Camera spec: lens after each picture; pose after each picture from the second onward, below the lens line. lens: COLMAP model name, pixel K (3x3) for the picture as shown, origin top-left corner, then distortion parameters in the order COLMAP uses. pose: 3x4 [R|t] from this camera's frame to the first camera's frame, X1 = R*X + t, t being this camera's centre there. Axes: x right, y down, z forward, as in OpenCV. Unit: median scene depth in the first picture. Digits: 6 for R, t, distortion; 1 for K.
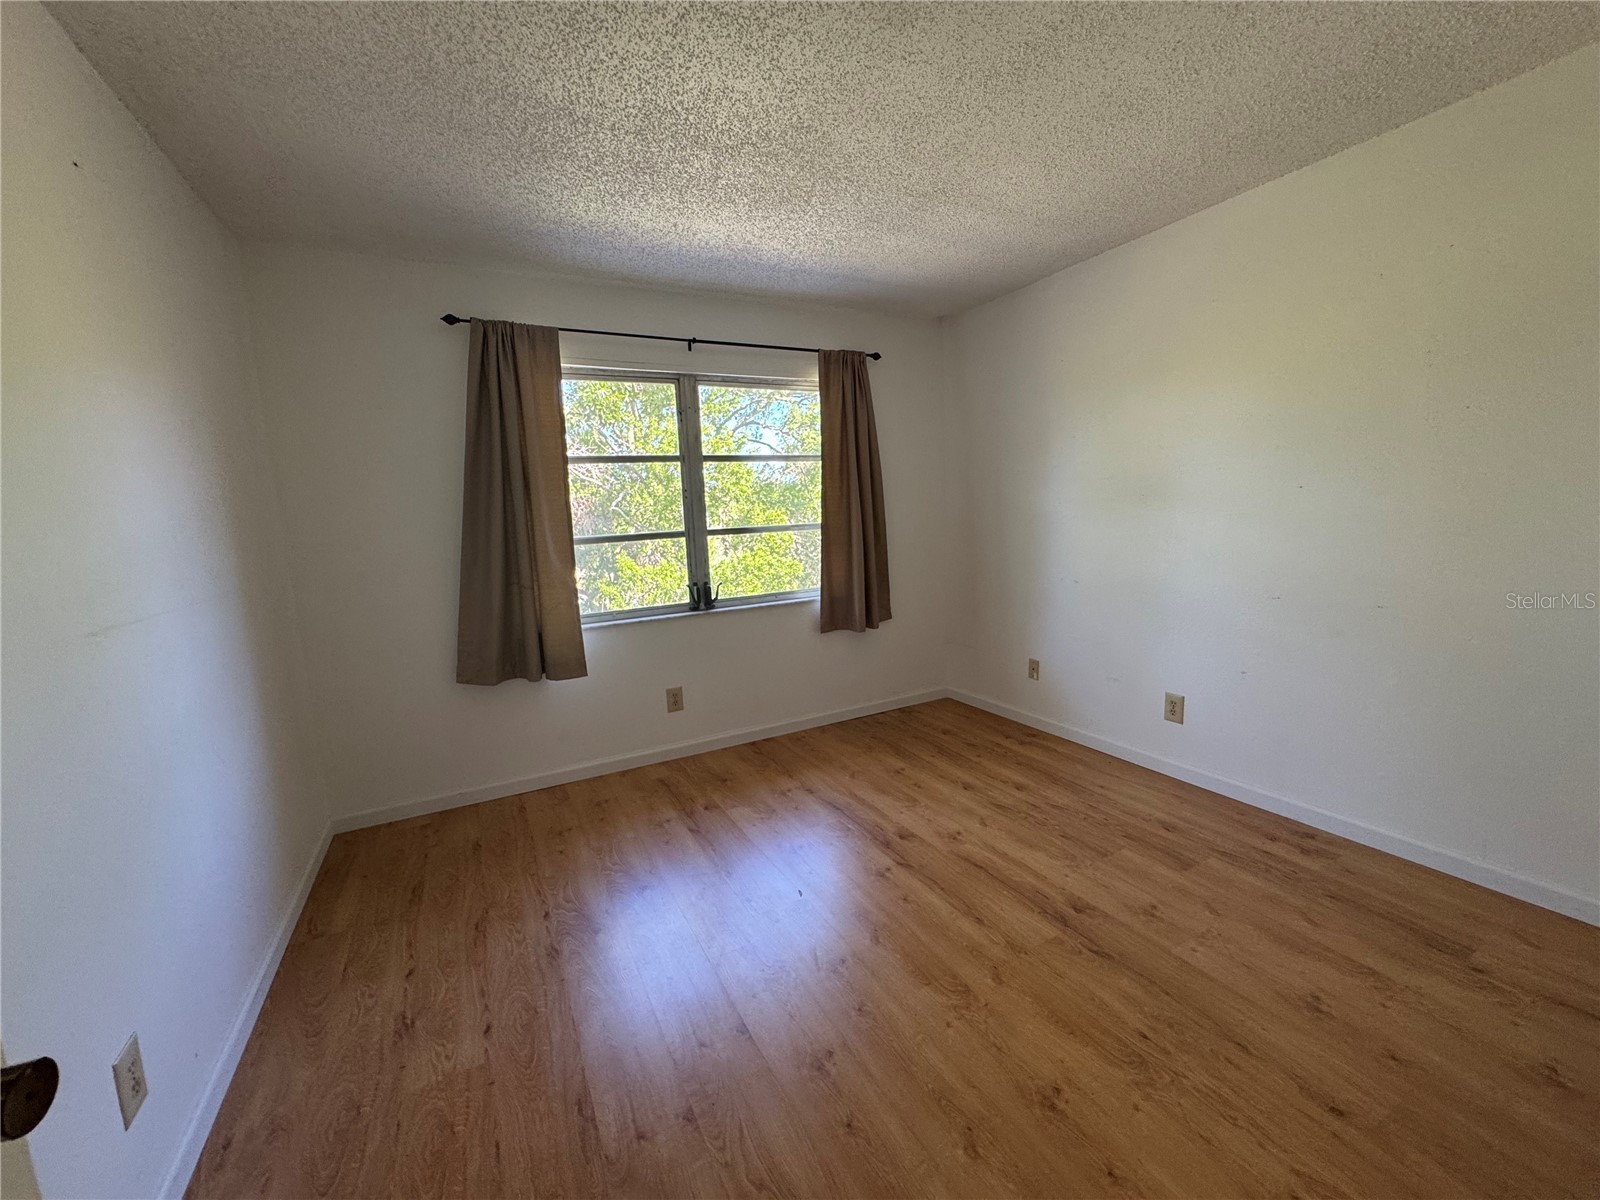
lens RADIAL K [[642.7, 0, 802.6], [0, 642.7, 601.7], [0, 0, 1]] dist [-0.001471, -0.000010]
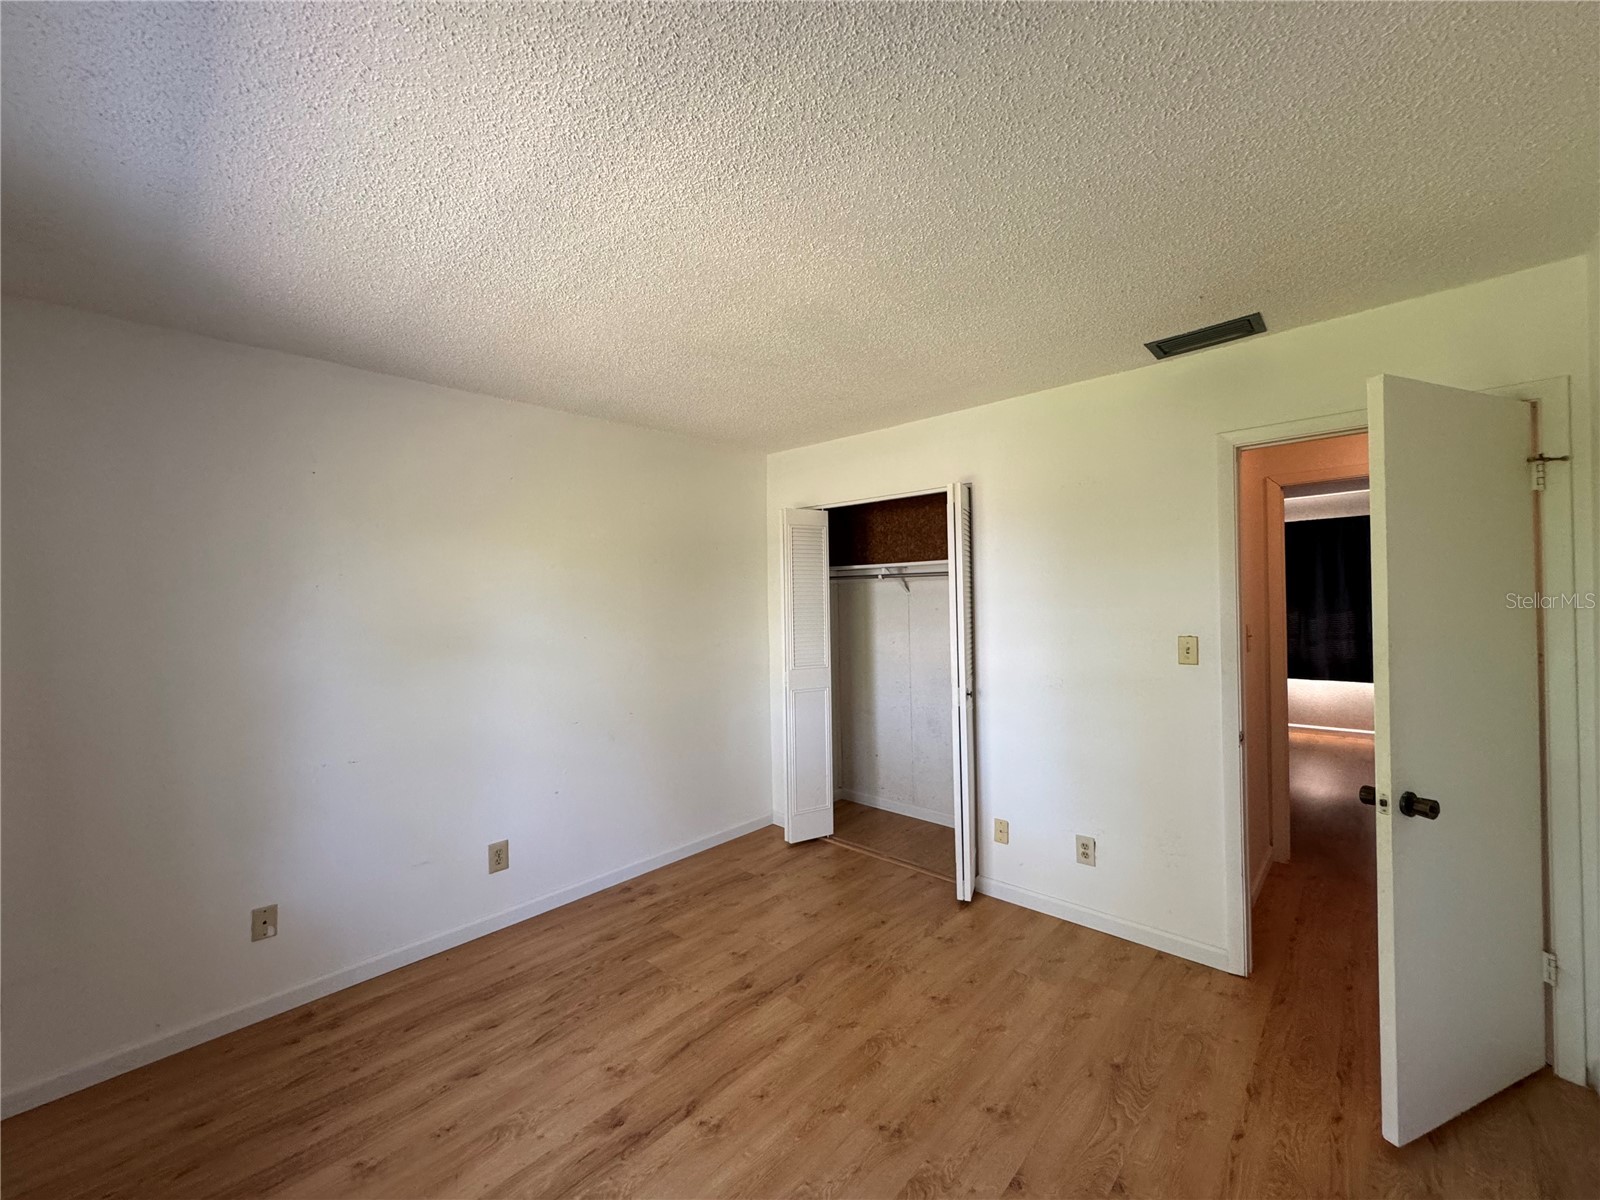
lens RADIAL K [[642.7, 0, 800.0], [0, 642.7, 600.7], [0, 0, 1]] dist [-0.001471, -0.000010]
pose [[-0.336580, 0.052206, 0.940207, -0.647256], [0.170692, 0.985304, 0.006395, -0.183606], [-0.926055, 0.162638, -0.340544, 1.020668]]
